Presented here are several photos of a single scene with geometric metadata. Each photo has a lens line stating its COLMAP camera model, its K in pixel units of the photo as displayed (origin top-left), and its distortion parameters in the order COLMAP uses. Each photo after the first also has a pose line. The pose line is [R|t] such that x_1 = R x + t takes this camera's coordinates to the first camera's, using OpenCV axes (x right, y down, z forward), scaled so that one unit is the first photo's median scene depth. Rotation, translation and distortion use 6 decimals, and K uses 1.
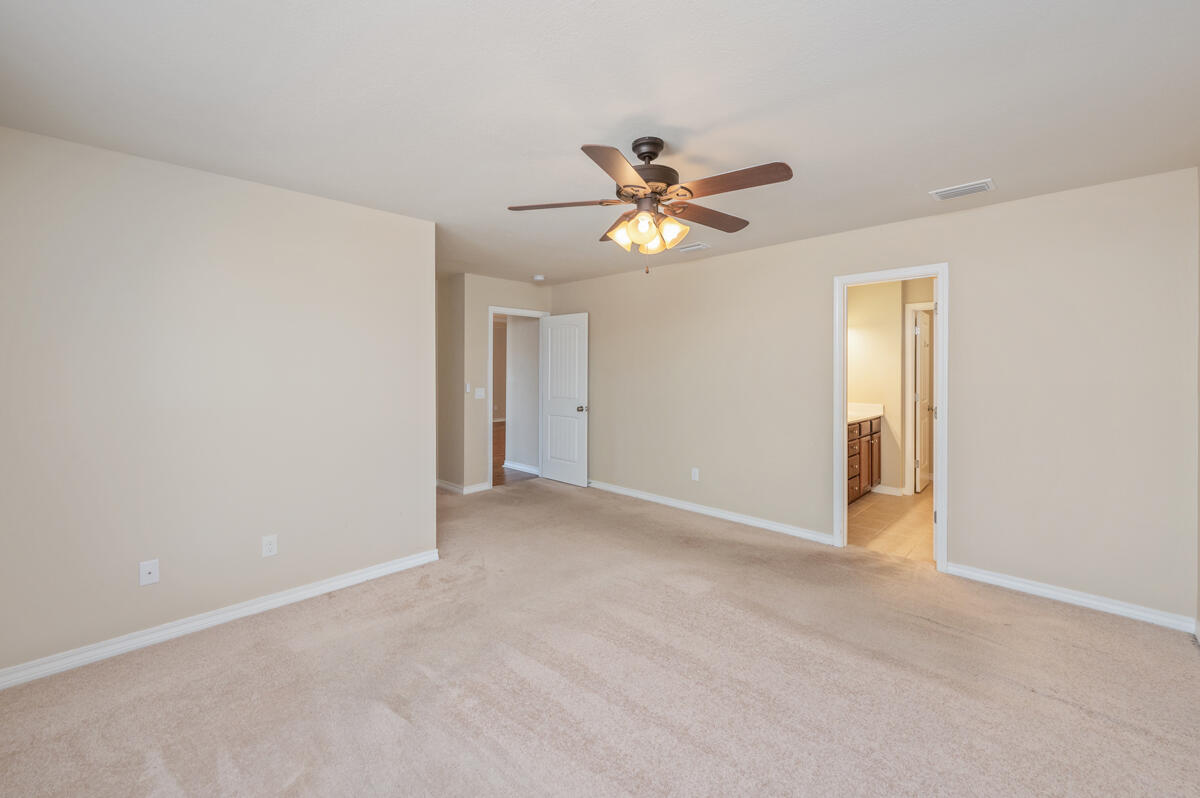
lens RADIAL K [[486.7, 0, 594.2], [0, 486.7, 391.8], [0, 0, 1]] dist [-0.003470, 0.001204]
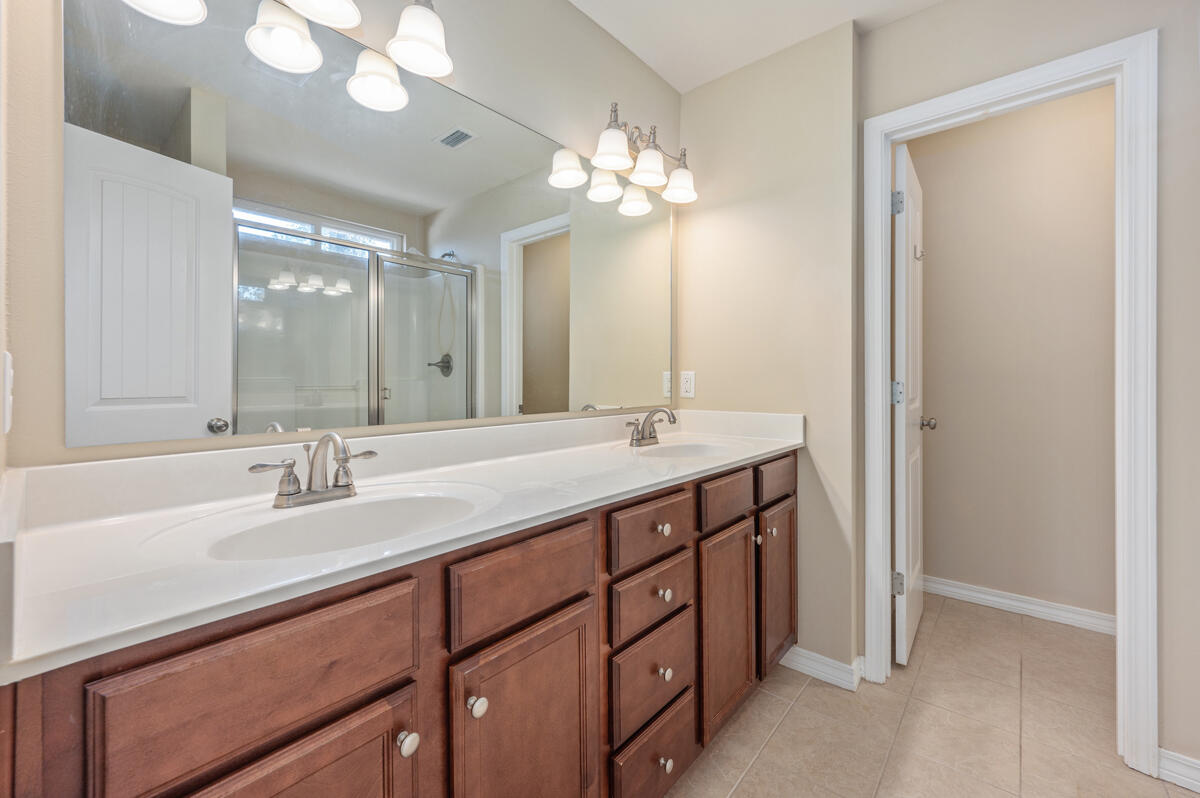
lens RADIAL K [[486.7, 0, 594.1], [0, 486.7, 401.4], [0, 0, 1]] dist [-0.003470, 0.001204]
pose [[0.997800, -0.000623, 0.066289, 0.428584], [0.001484, 0.999915, -0.012940, 0.021393], [-0.066275, 0.013010, 0.997717, 0.673676]]
